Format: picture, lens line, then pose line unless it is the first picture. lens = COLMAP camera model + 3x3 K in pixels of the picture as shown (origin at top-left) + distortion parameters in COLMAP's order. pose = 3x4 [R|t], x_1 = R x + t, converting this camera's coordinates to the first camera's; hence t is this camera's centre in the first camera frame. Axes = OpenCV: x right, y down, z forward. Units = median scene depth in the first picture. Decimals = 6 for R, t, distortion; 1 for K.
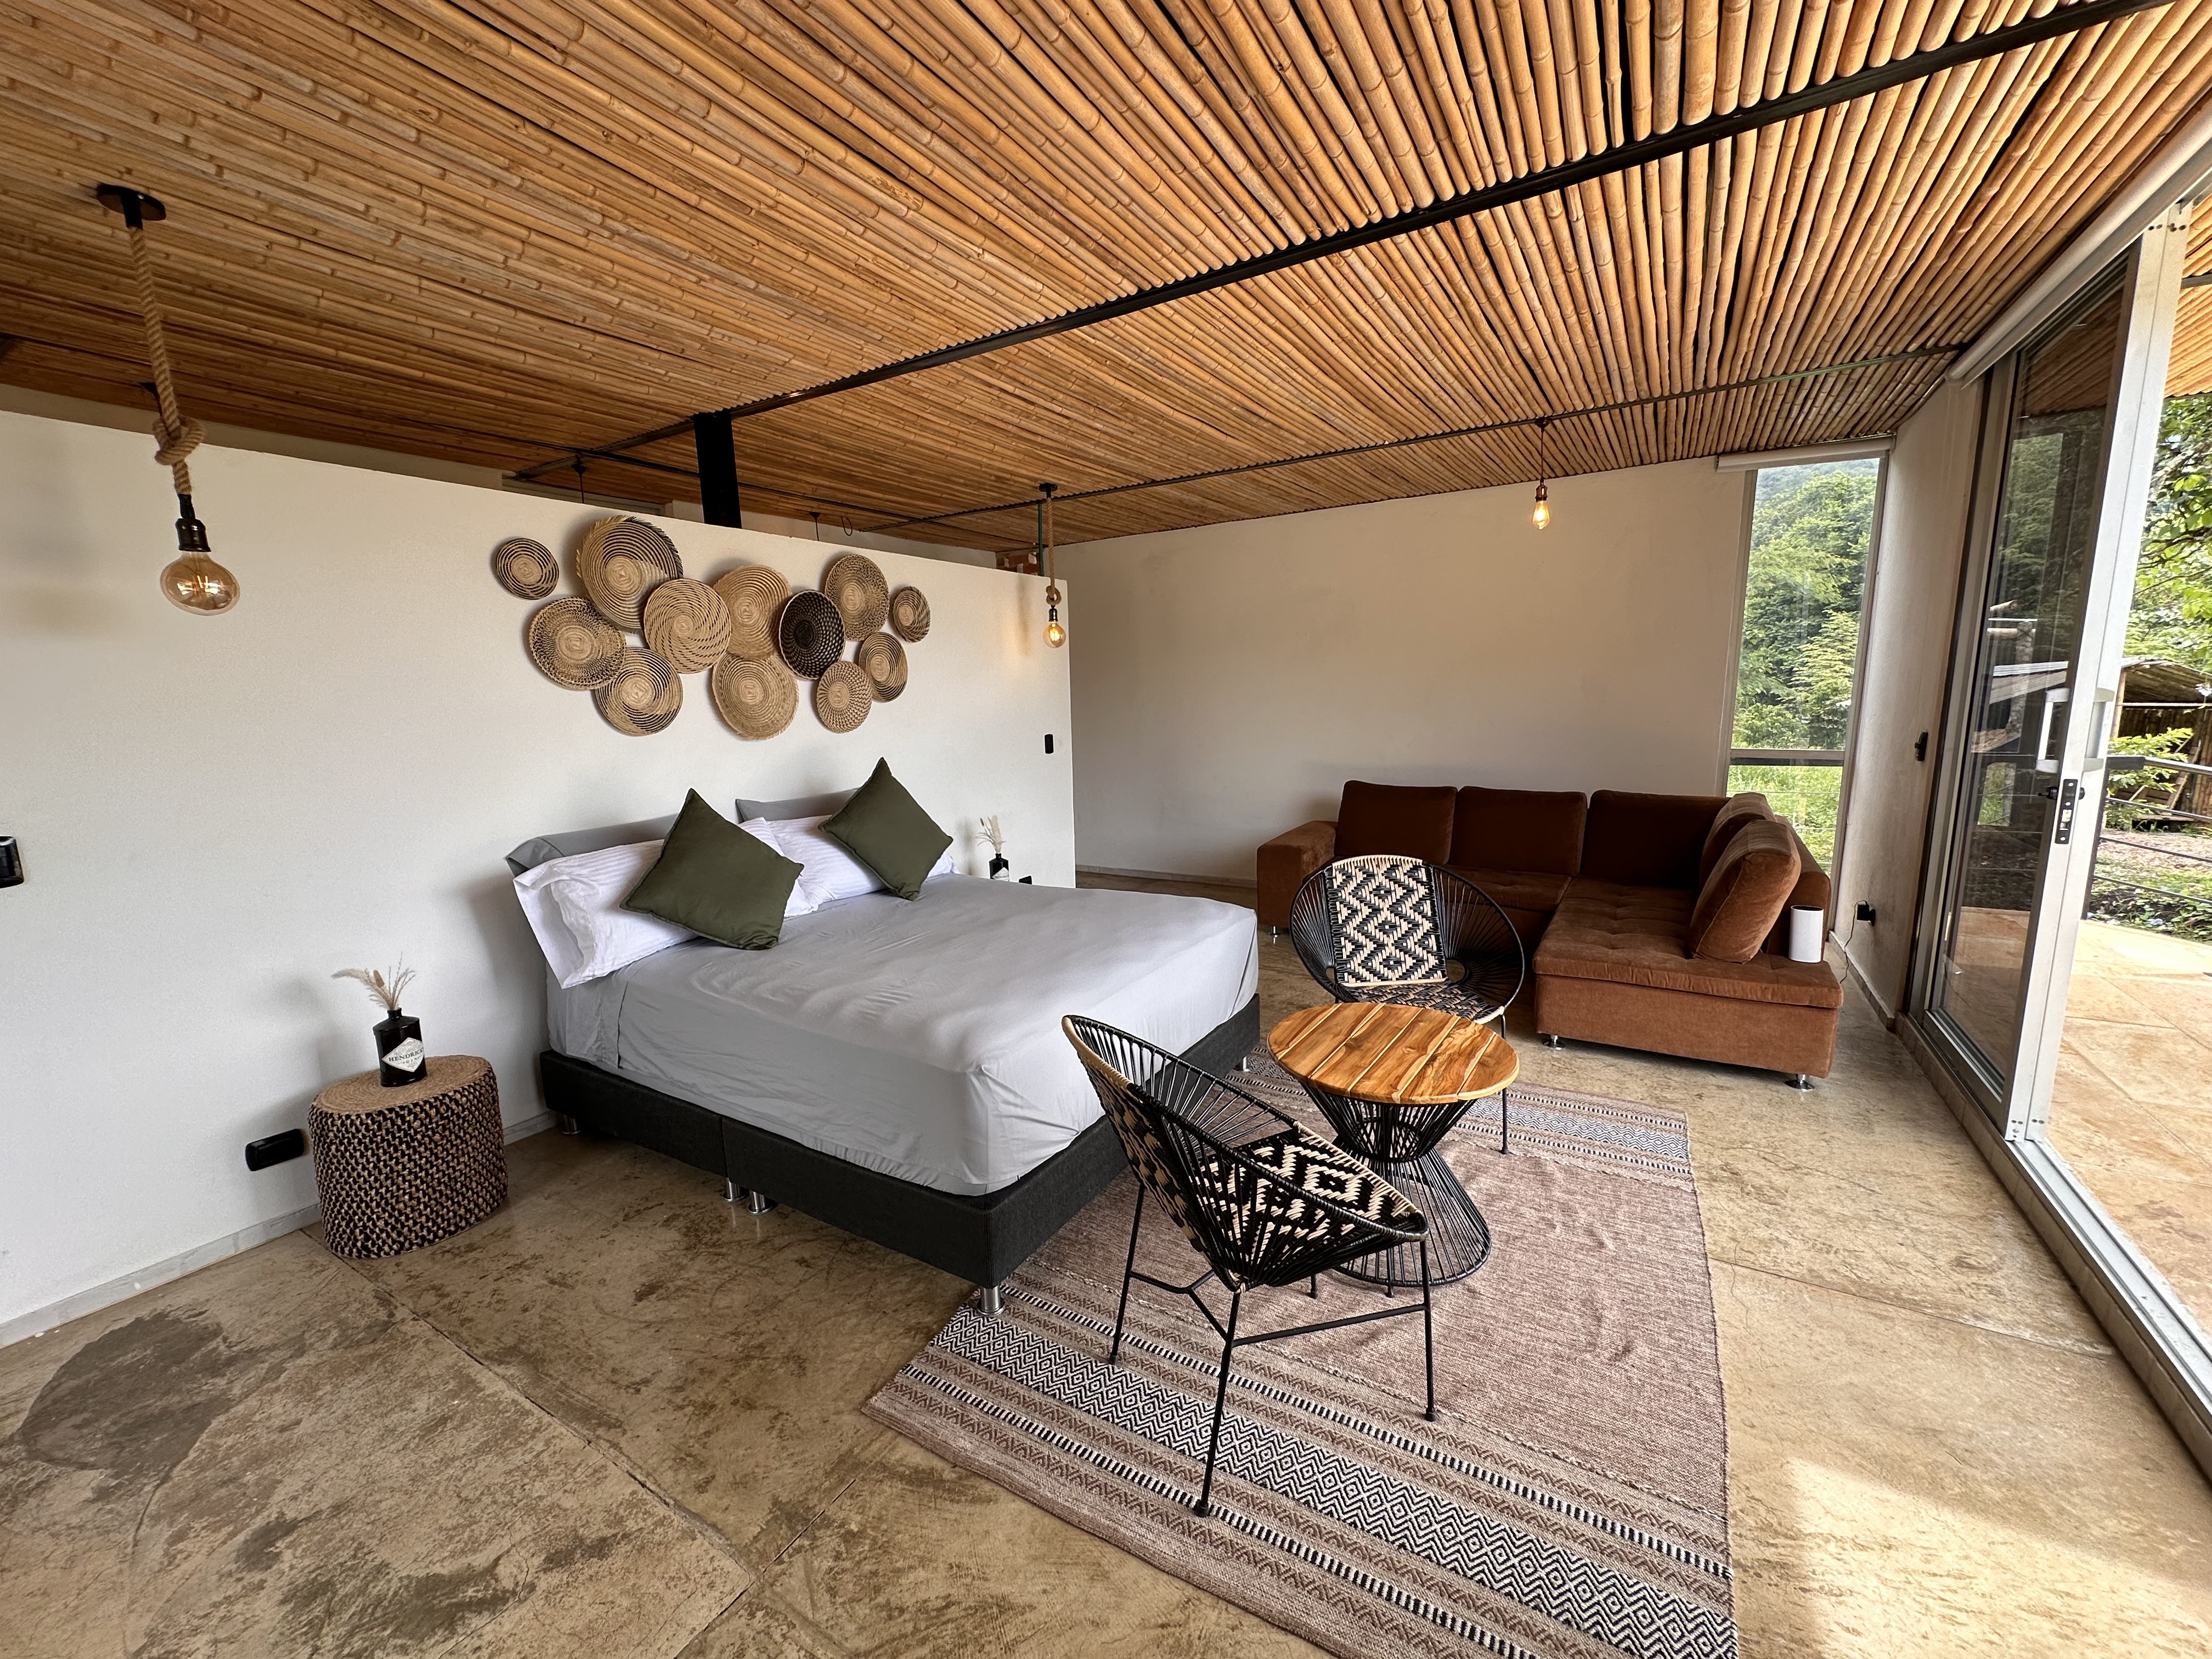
lens RADIAL K [[894.4, 0, 1106.0], [0, 894.4, 829.5], [0, 0, 1]] dist [-0.000959, 0.000095]
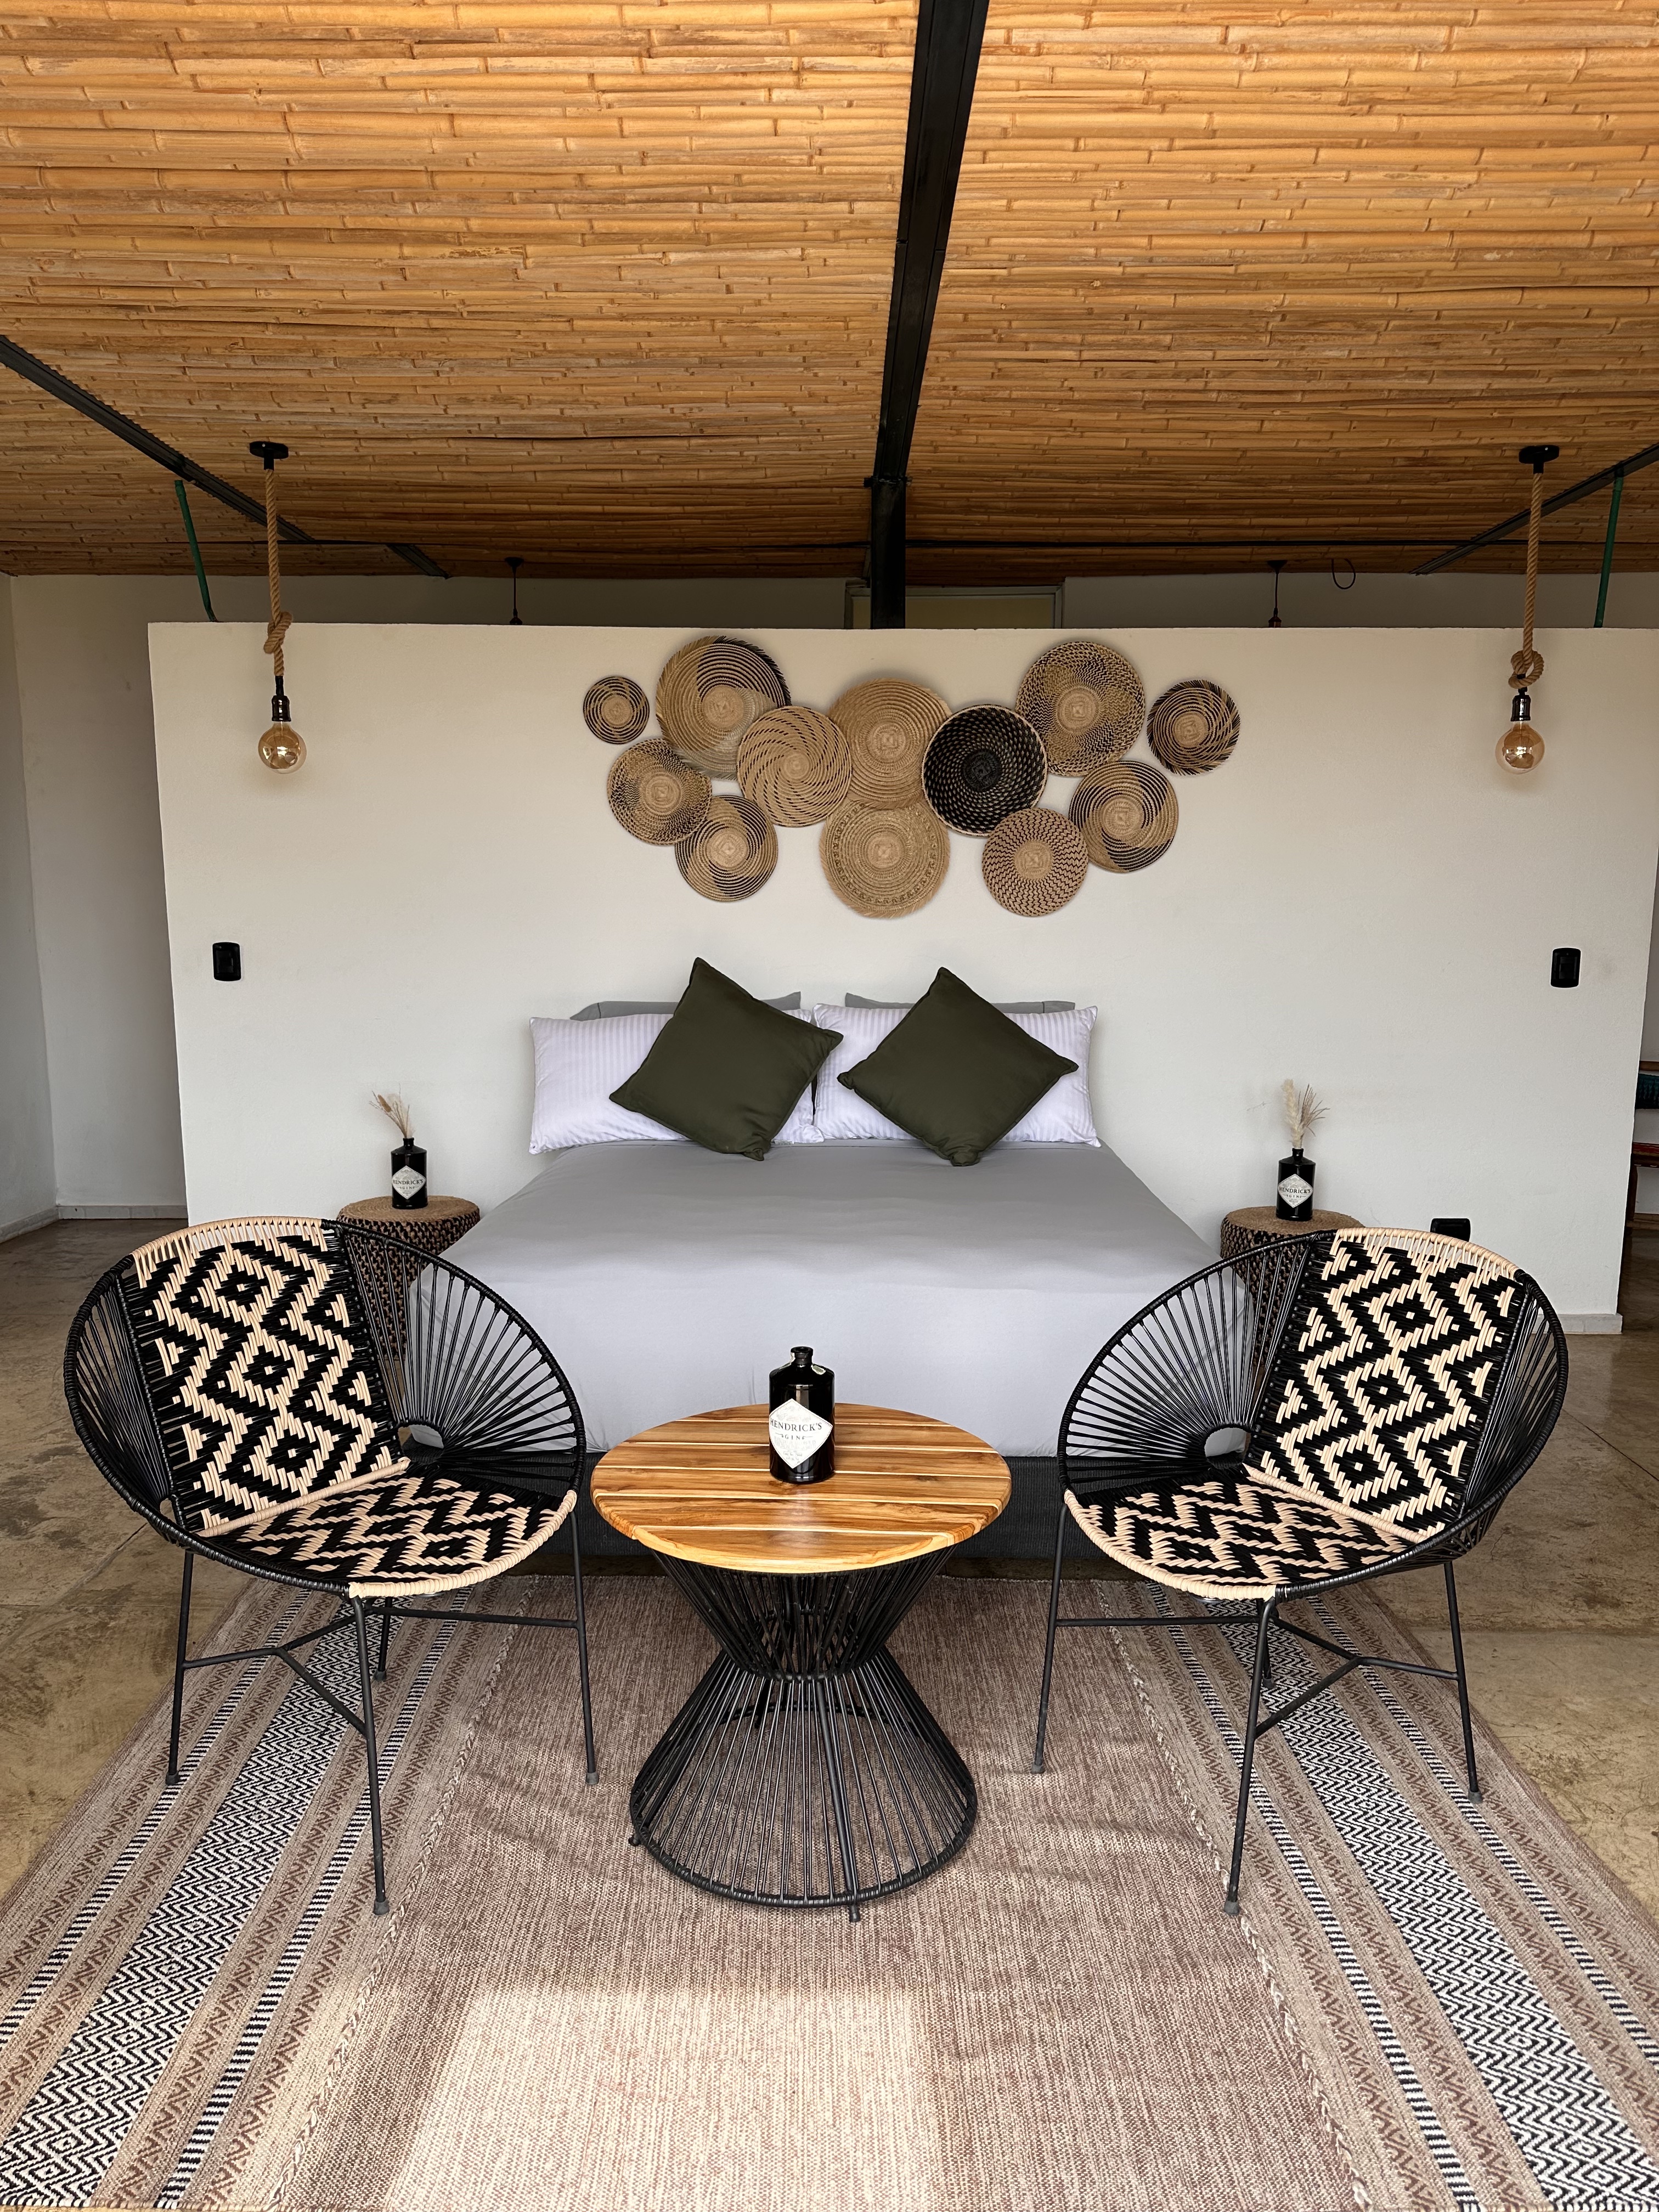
lens RADIAL K [[1569.1, 0, 829.5], [0, 1569.1, 1106.0], [0, 0, 1]] dist [0.169461, -0.352391]
pose [[0.511662, 0.148674, -0.846226, 0.811110], [-0.150422, 0.985204, 0.082140, -0.053367], [0.845917, 0.085263, 0.526455, 0.330346]]
